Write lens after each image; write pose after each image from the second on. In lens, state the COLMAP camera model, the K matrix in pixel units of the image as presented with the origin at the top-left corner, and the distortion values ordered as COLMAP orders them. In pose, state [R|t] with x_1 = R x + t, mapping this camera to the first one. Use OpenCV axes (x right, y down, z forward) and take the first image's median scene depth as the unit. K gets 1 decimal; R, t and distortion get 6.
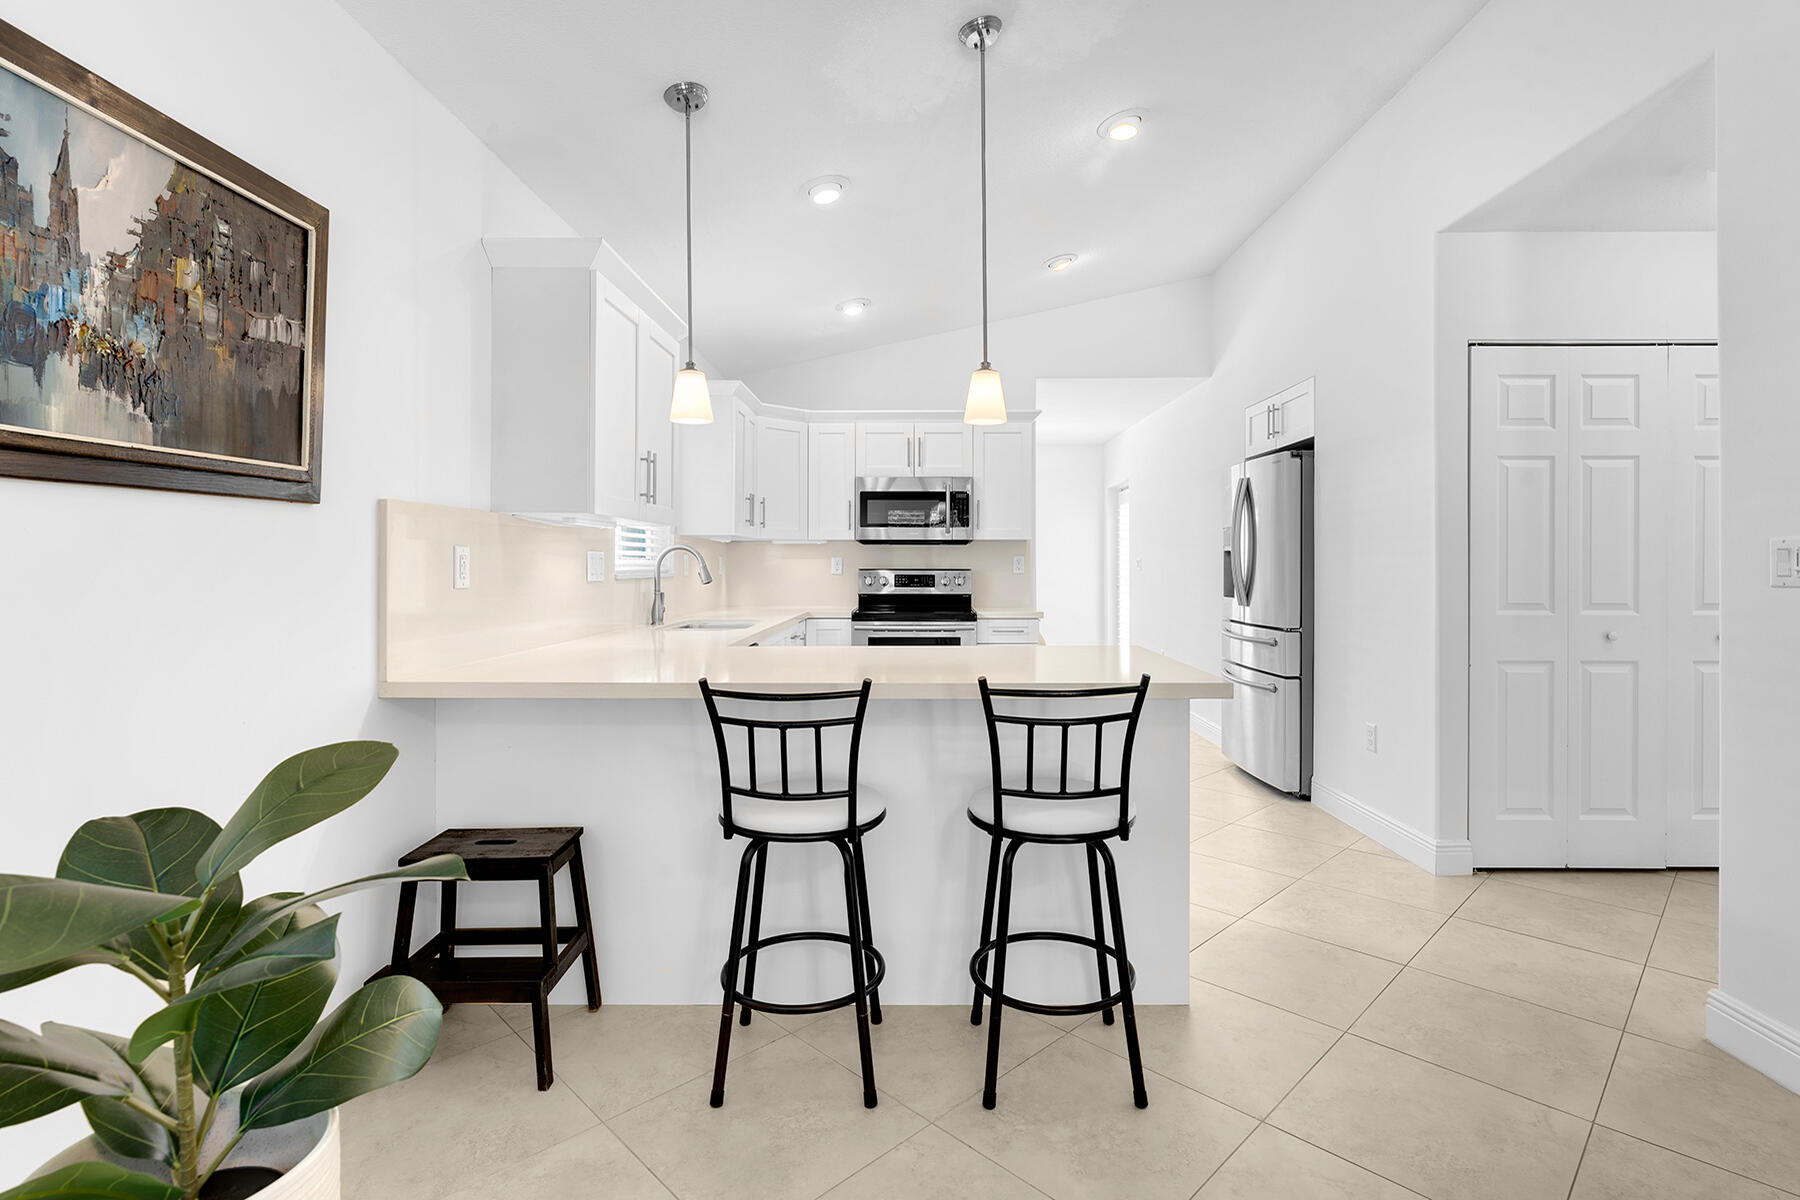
lens RADIAL K [[861.6, 0, 927.2], [0, 861.6, 580.4], [0, 0, 1]] dist [-0.001855, -0.000264]
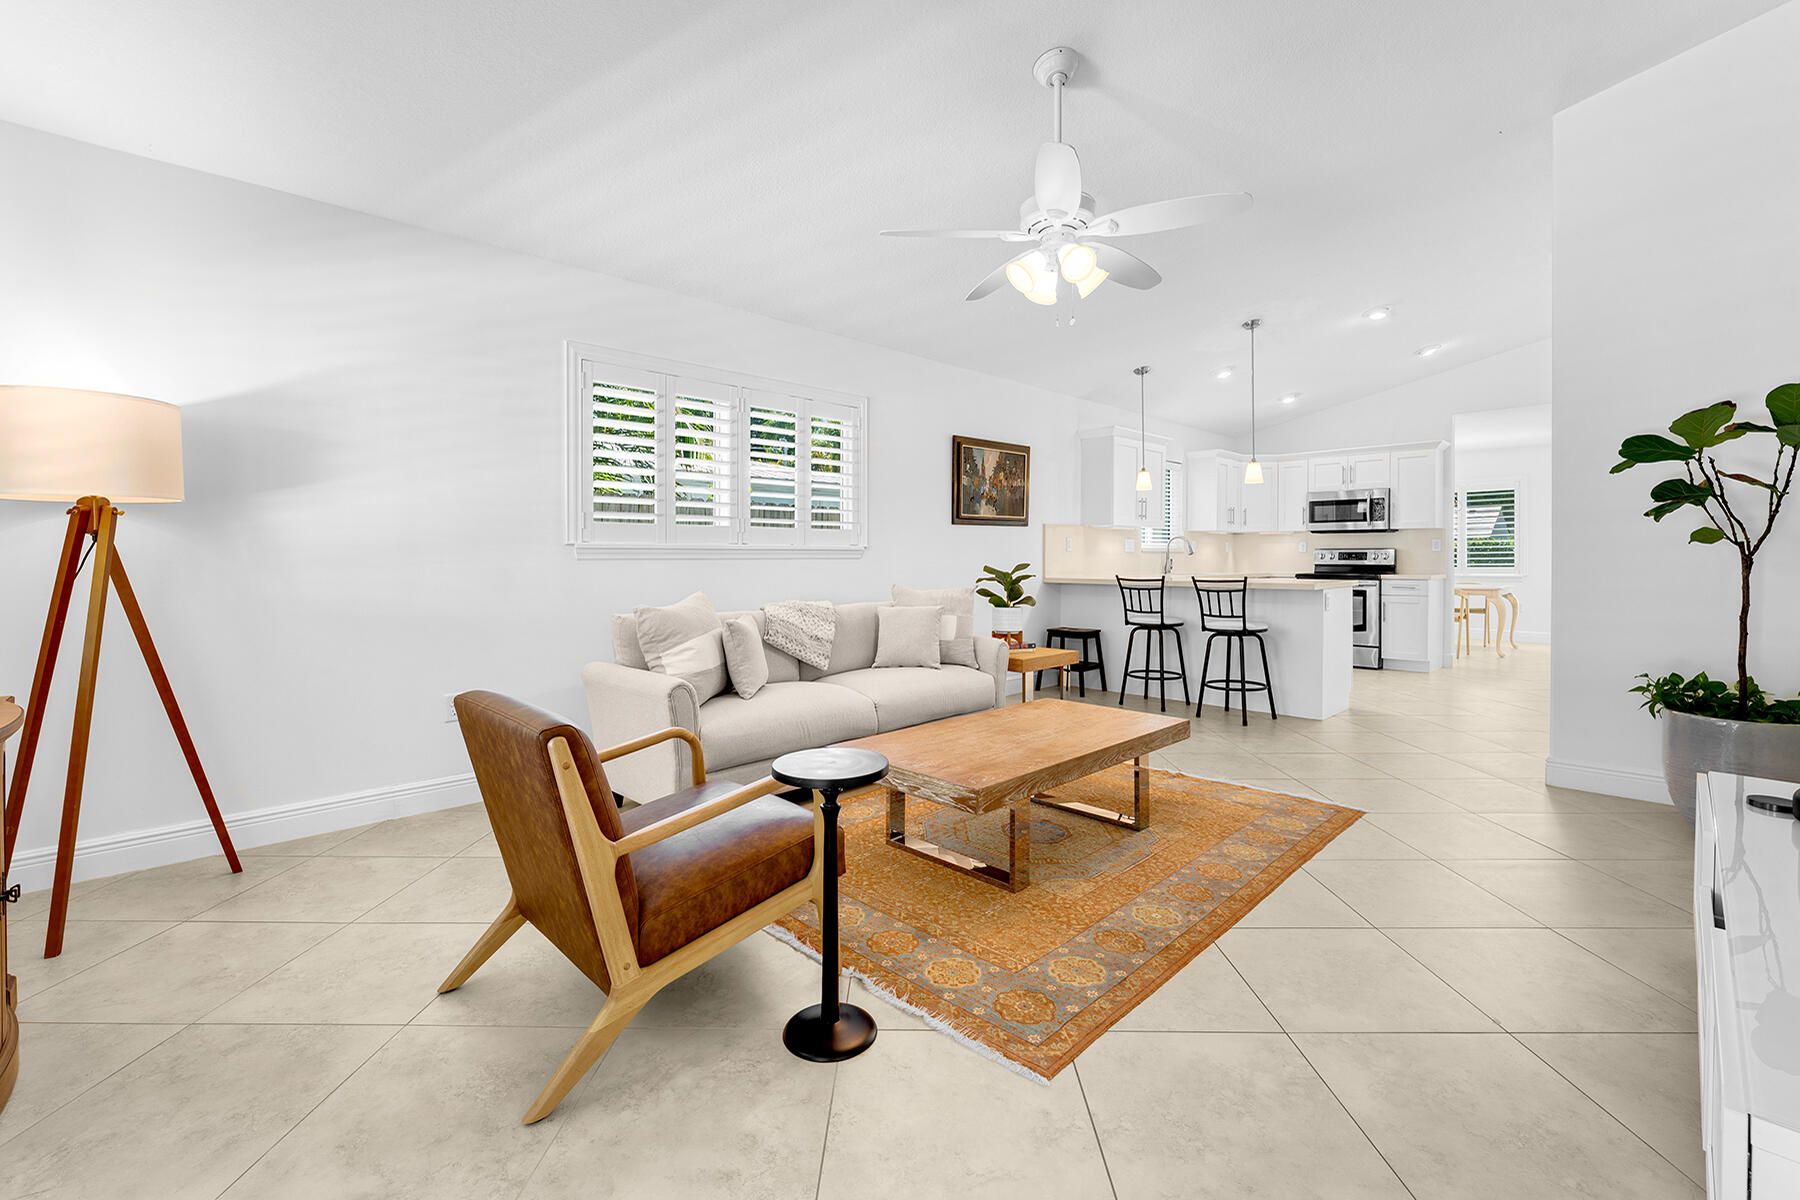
lens RADIAL K [[765.5, 0, 904.3], [0, 765.5, 569.4], [0, 0, 1]] dist [-0.009135, -0.000068]
pose [[0.682092, 0.013209, -0.731147, 1.346576], [-0.014468, 0.999885, 0.004567, 0.091308], [0.731123, 0.007463, 0.682205, -1.638434]]
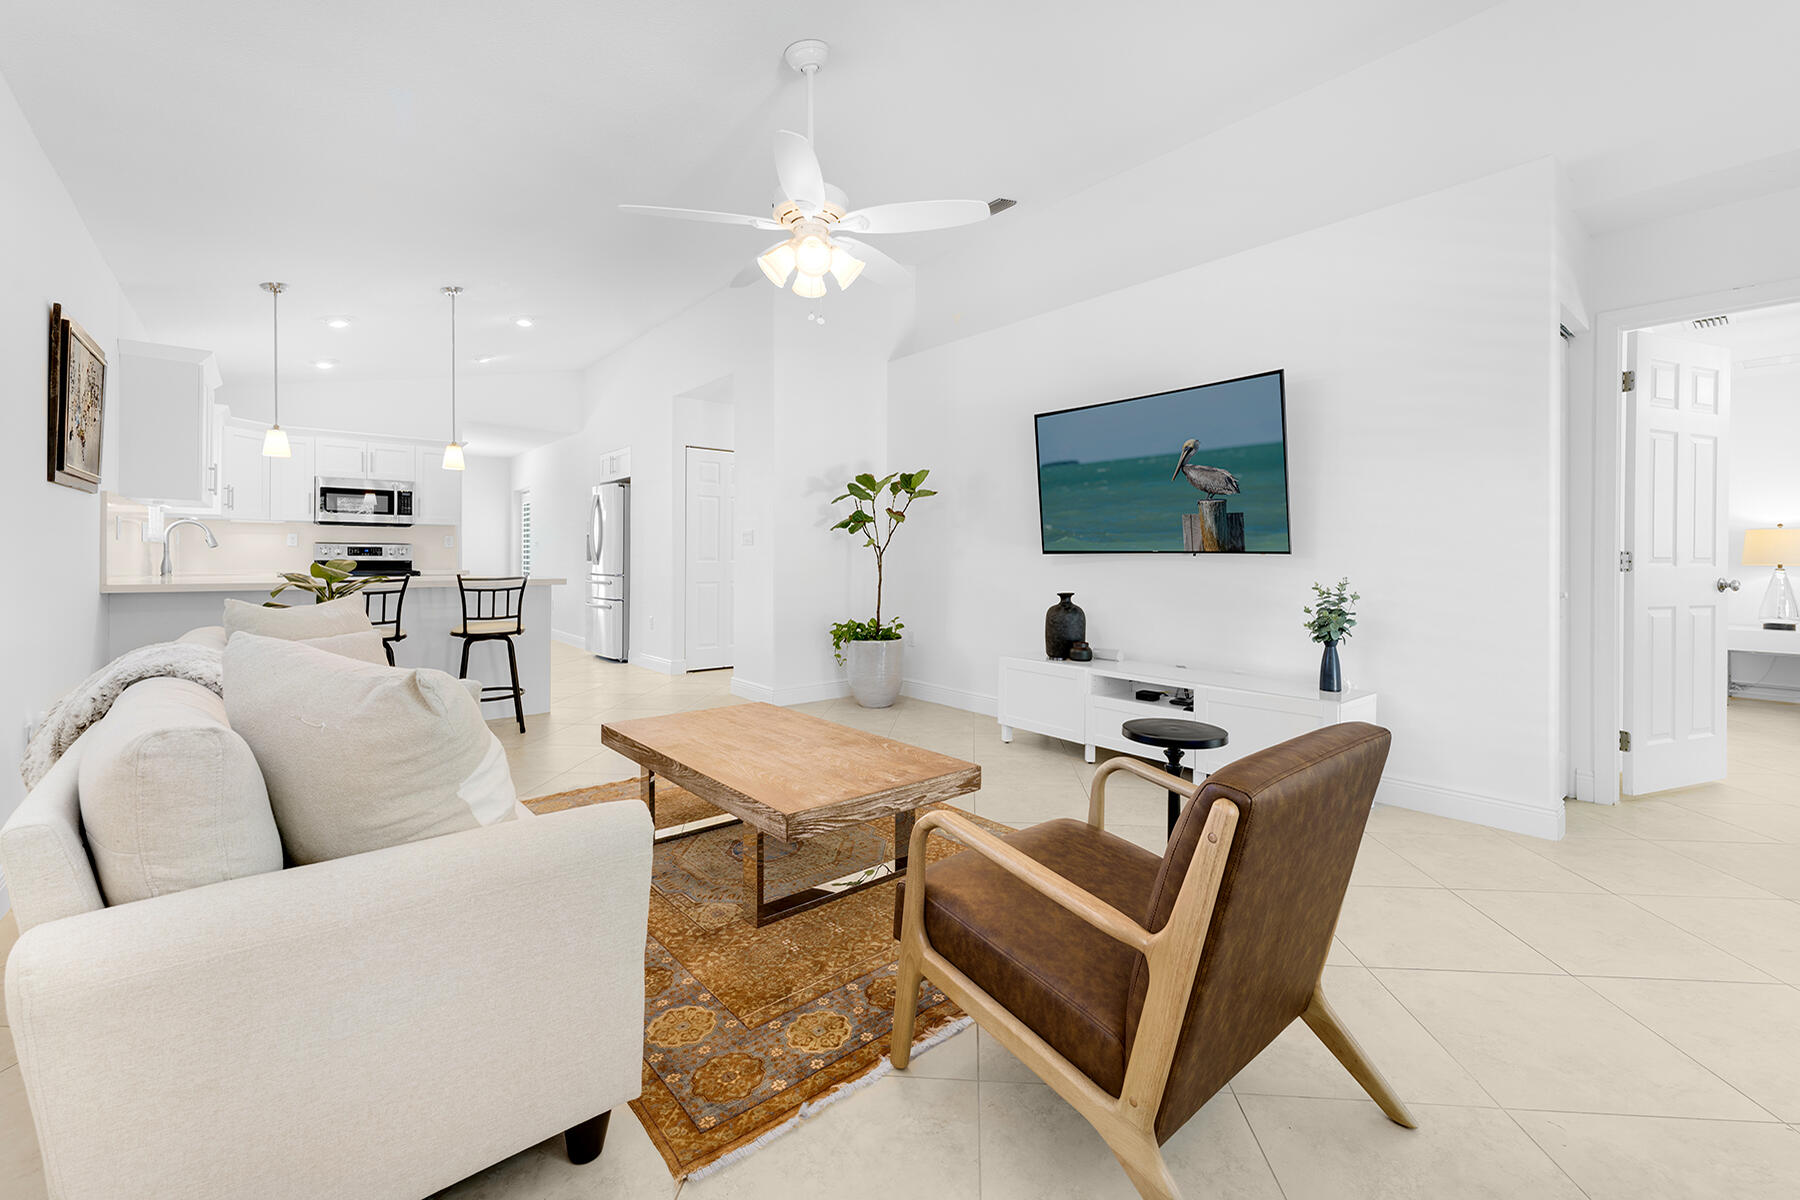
lens RADIAL K [[756.5, 0, 911.2], [0, 756.5, 560.5], [0, 0, 1]] dist [-0.002412, -0.000234]
pose [[0.772570, 0.003030, 0.634923, -0.335631], [0.005142, 0.999926, -0.011029, 0.104645], [-0.634909, 0.011785, 0.772497, -1.657061]]
